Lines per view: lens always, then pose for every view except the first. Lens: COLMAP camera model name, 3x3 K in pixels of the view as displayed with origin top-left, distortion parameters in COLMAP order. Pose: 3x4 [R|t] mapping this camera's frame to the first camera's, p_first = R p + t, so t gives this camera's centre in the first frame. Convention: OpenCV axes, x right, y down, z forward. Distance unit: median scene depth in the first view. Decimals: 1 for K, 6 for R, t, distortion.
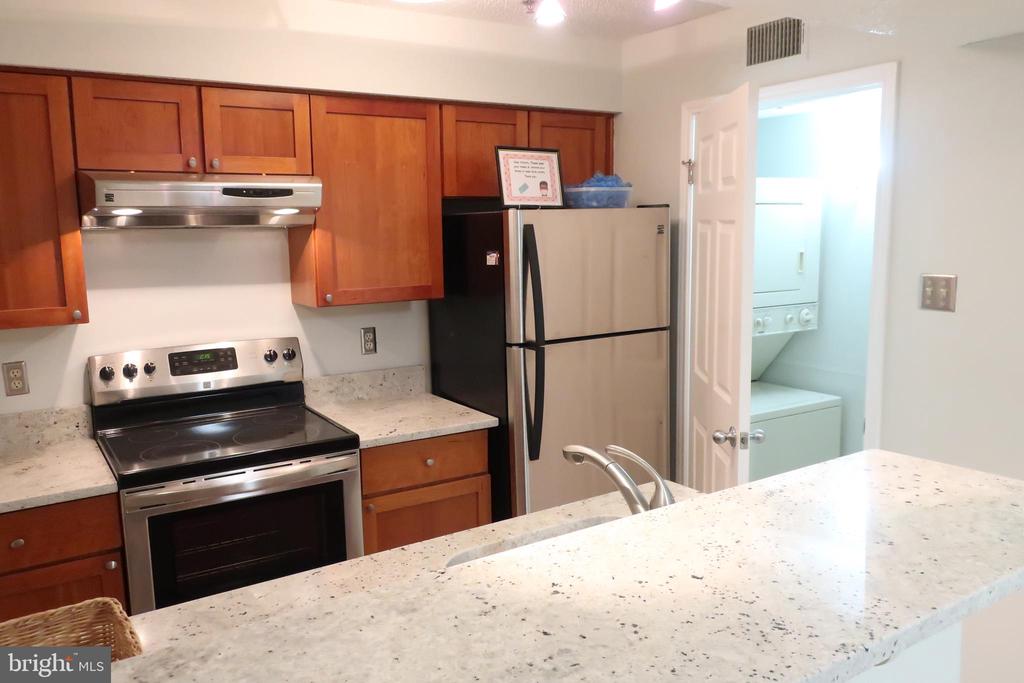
lens RADIAL K [[808.4, 0, 518.5], [0, 808.4, 345.9], [0, 0, 1]] dist [-0.005939, -0.003562]
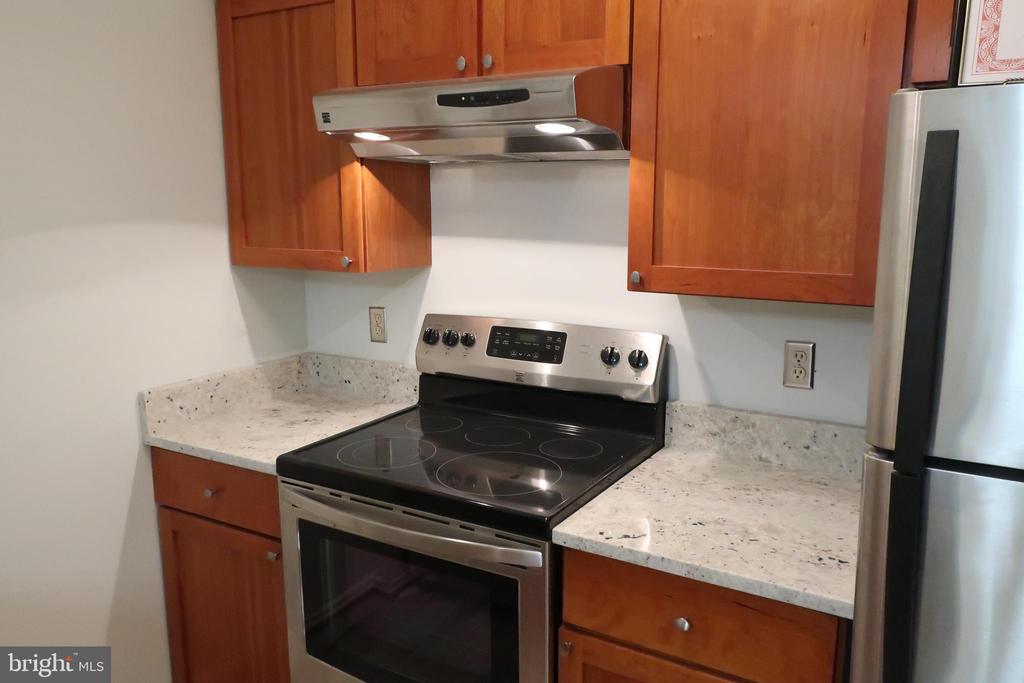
lens RADIAL K [[808.4, 0, 502.7], [0, 808.4, 340.7], [0, 0, 1]] dist [-0.005939, -0.003562]
pose [[0.434187, 0.179329, -0.882792, 0.245401], [-0.139337, 0.981560, 0.130861, -0.076304], [0.889981, 0.066187, 0.451168, 0.640721]]
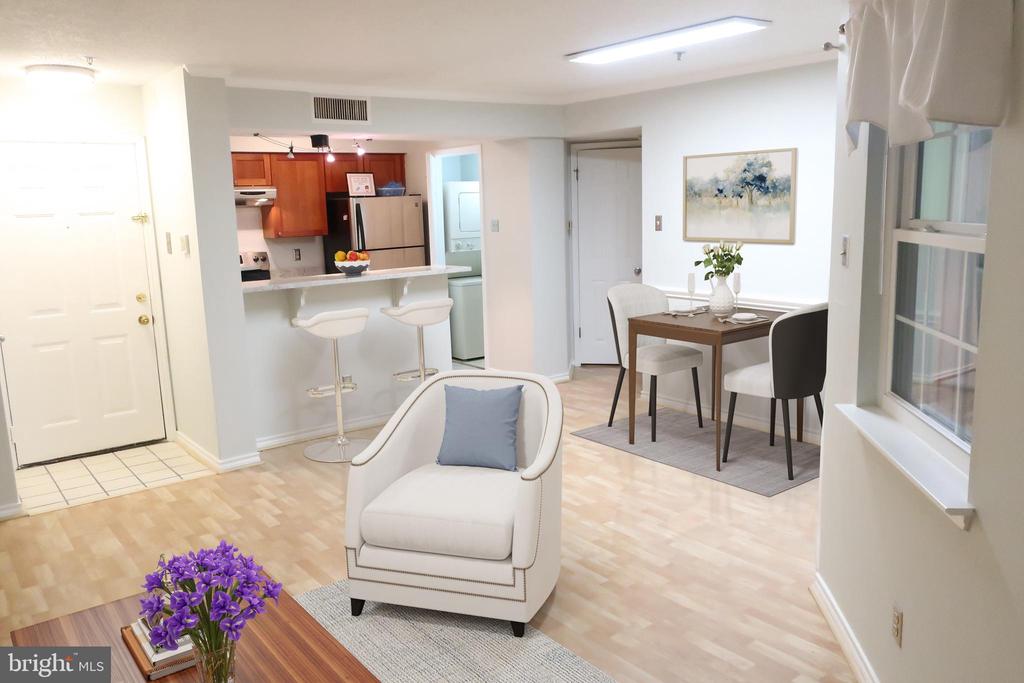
lens RADIAL K [[808.4, 0, 509.9], [0, 808.4, 341.4], [0, 0, 1]] dist [-0.005939, -0.003562]
pose [[0.997837, -0.024618, 0.060956, 0.312106], [0.023156, 0.999429, 0.024588, 0.224814], [-0.061526, -0.023123, 0.997838, -1.529180]]
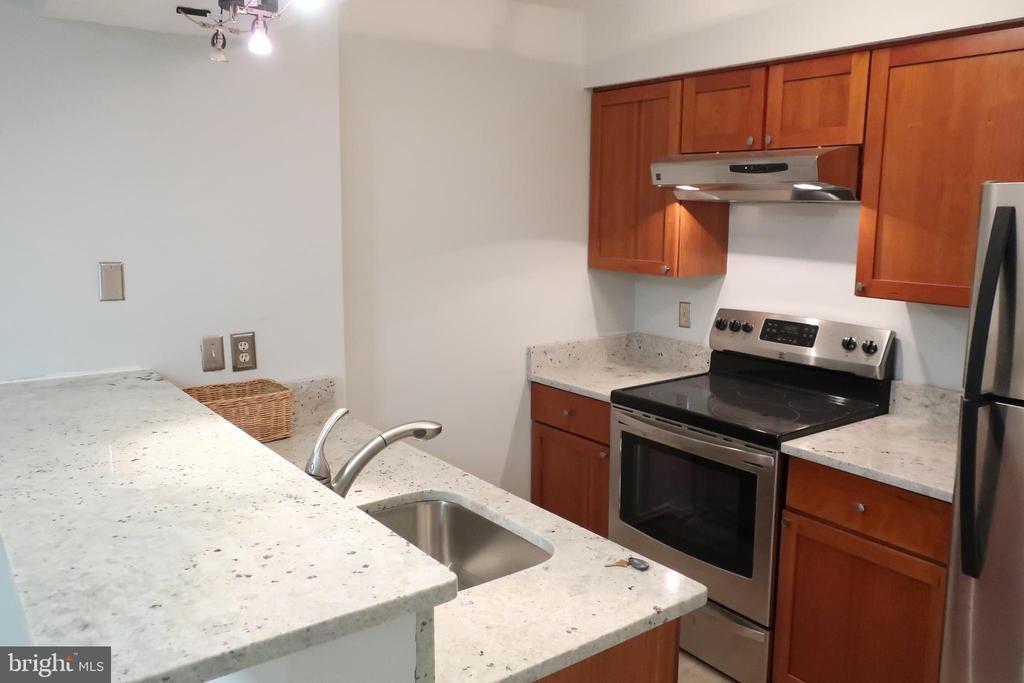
lens RADIAL K [[808.4, 0, 502.3], [0, 808.4, 341.7], [0, 0, 1]] dist [-0.005939, -0.003562]
pose [[0.052395, 0.190179, -0.980350, 0.592154], [-0.151117, 0.971904, 0.180464, -0.098792], [0.987126, 0.138692, 0.079663, 0.552438]]
